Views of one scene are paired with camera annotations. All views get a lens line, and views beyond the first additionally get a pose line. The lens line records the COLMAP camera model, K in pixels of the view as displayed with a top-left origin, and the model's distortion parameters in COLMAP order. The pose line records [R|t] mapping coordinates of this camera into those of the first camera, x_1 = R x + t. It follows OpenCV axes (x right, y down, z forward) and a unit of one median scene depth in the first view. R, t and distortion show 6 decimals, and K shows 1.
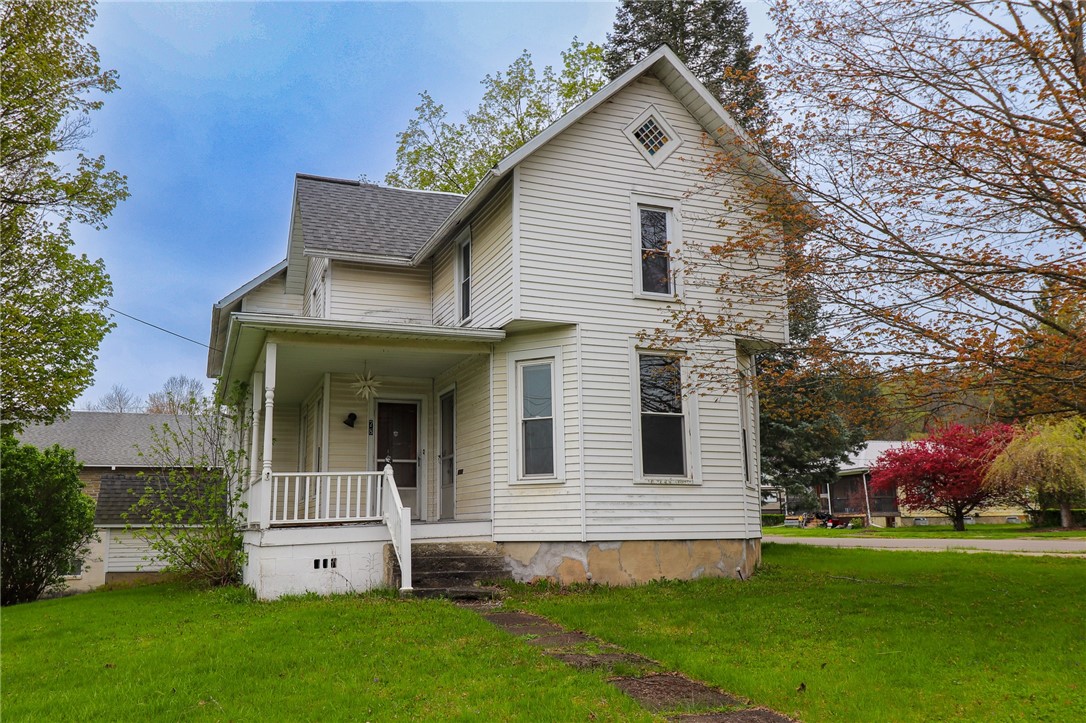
lens RADIAL K [[835.8, 0, 499.1], [0, 835.8, 380.9], [0, 0, 1]] dist [0.007105, 0.001436]
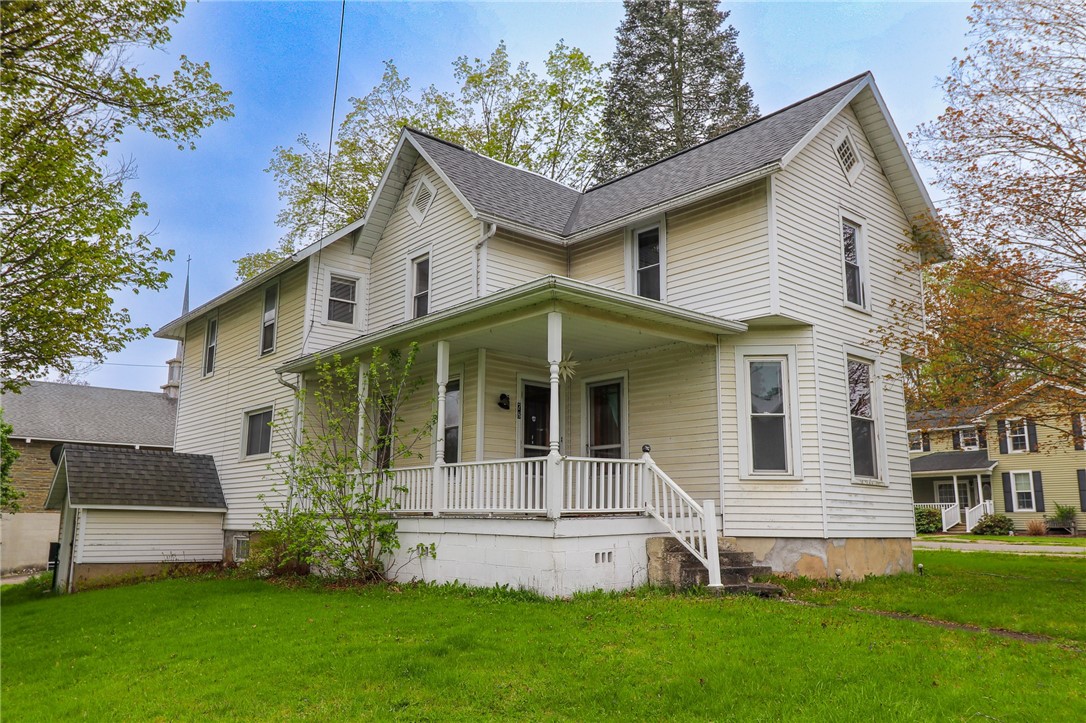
lens RADIAL K [[814.3, 0, 522.6], [0, 814.3, 366.5], [0, 0, 1]] dist [0.005639, 0.001890]
pose [[0.939856, 0.086071, 0.330548, -0.553192], [-0.081952, 0.996286, -0.026403, 0.036837], [-0.331593, -0.002274, 0.943420, 0.170352]]
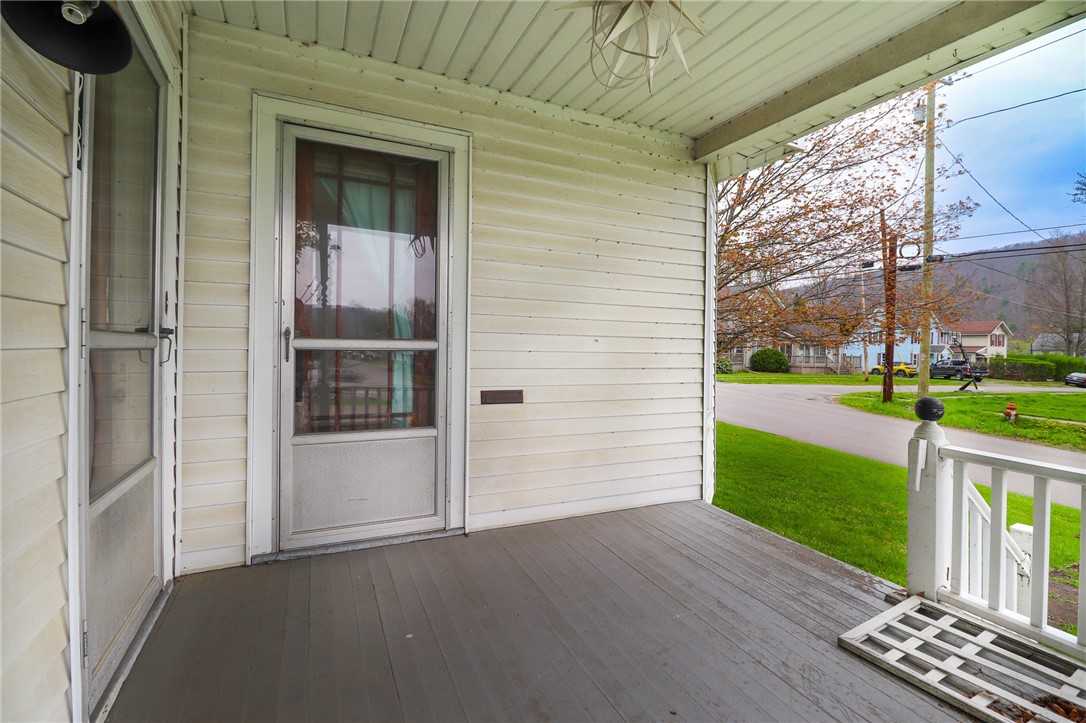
lens RADIAL K [[503.0, 0, 548.0], [0, 503.0, 356.6], [0, 0, 1]] dist [-0.001046, -0.011445]
pose [[-0.083759, -0.001301, 0.996485, -0.300851], [-0.187668, 0.982126, -0.014492, 0.101421], [-0.978655, -0.188222, -0.082507, 1.116708]]
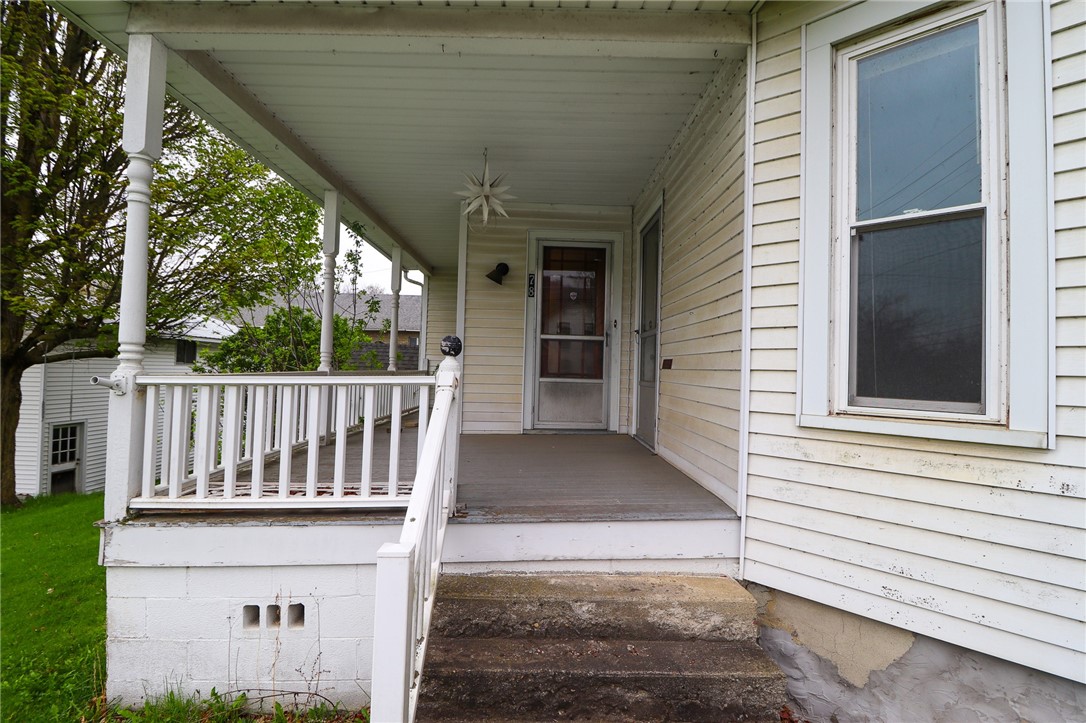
lens RADIAL K [[503.0, 0, 548.0], [0, 503.0, 356.6], [0, 0, 1]] dist [-0.001046, -0.011445]
pose [[0.946835, 0.029542, -0.320360, -0.019259], [0.018761, 0.989010, 0.146651, 0.065080], [0.321172, -0.144865, 0.935875, 0.772352]]
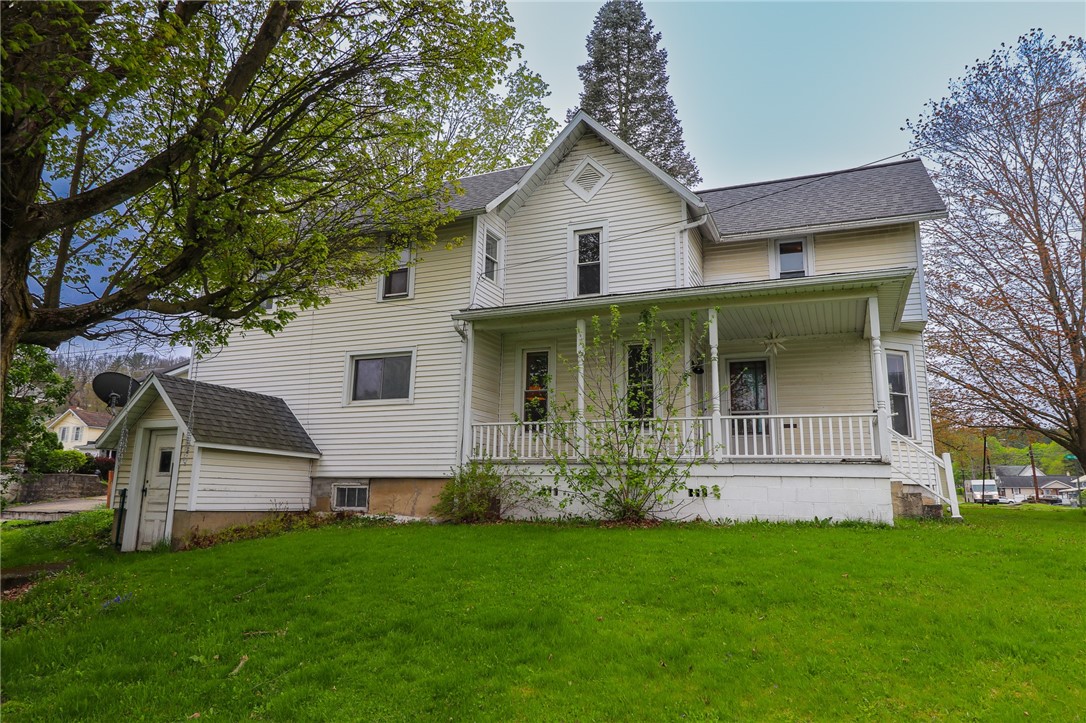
lens RADIAL K [[696.1, 0, 548.3], [0, 696.1, 351.0], [0, 0, 1]] dist [0.001098, 0.000484]
pose [[0.674844, 0.176486, 0.716546, -1.144034], [-0.155753, 0.983172, -0.095468, 0.170467], [-0.721336, -0.047178, 0.690976, 0.623916]]
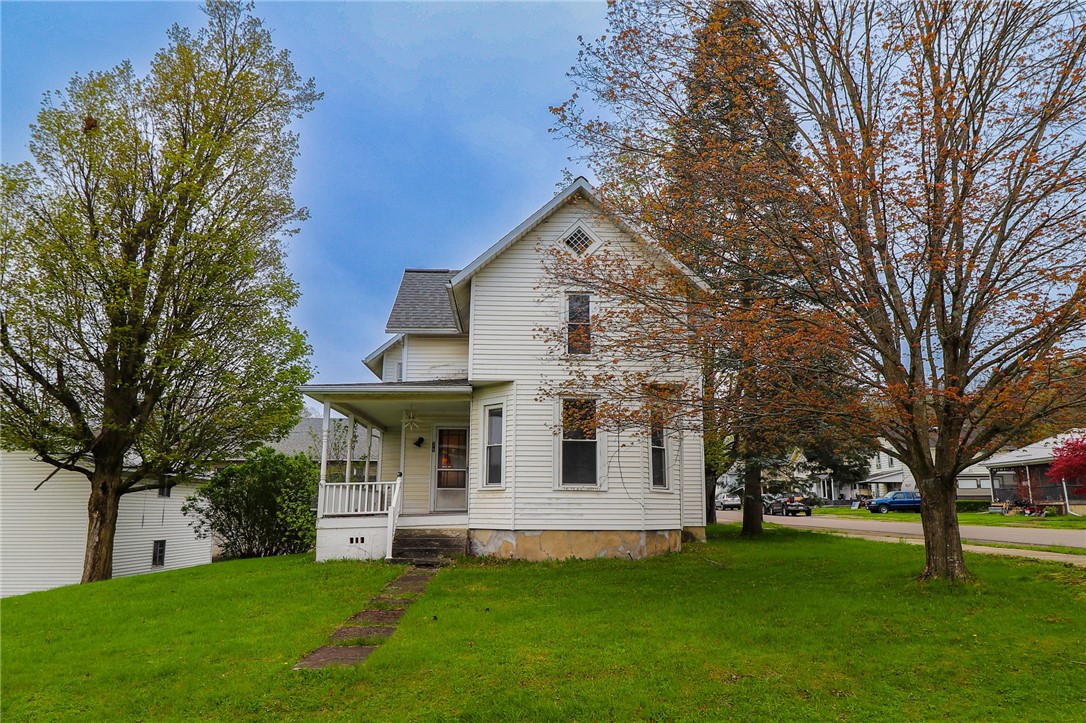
lens RADIAL K [[750.5, 0, 547.0], [0, 750.5, 357.9], [0, 0, 1]] dist [-0.000925, -0.000136]
pose [[0.951797, -0.046555, -0.303174, 0.535315], [0.040544, 0.998837, -0.026094, -0.069831], [0.304036, 0.012545, 0.952578, -0.231997]]
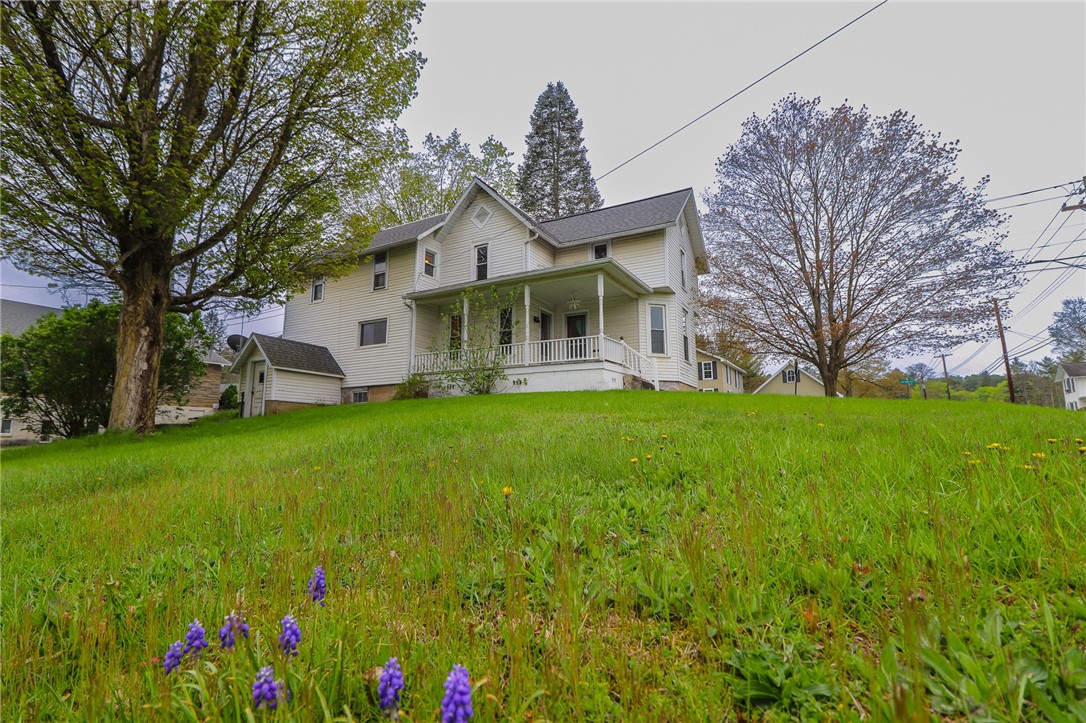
lens RADIAL K [[522.8, 0, 528.8], [0, 522.8, 351.0], [0, 0, 1]] dist [-0.002986, -0.000270]
pose [[0.767473, 0.122595, 0.629250, -1.130971], [-0.125727, 0.991267, -0.039781, 0.205087], [-0.628632, -0.048583, 0.776184, 0.084863]]
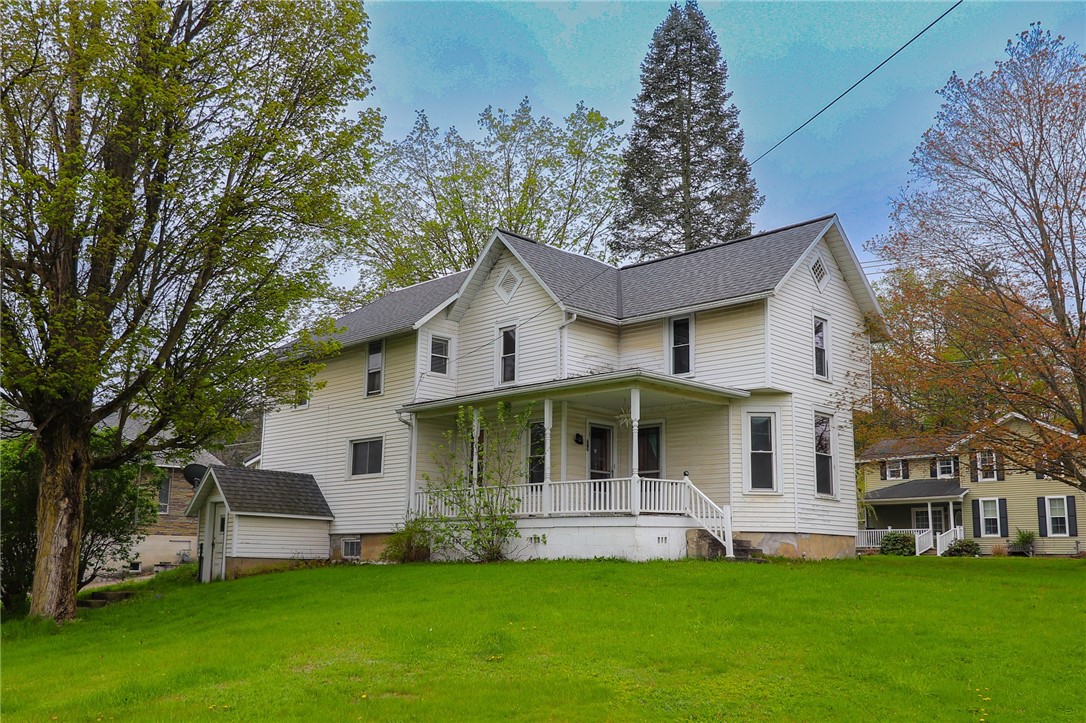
lens RADIAL K [[1012.8, 0, 540.3], [0, 1012.8, 382.4], [0, 0, 1]] dist [0.005666, 0.005778]
pose [[0.905188, 0.099945, 0.413093, -1.078169], [-0.100000, 0.994754, -0.021549, -0.000907], [-0.413080, -0.021804, 0.910434, -0.501883]]
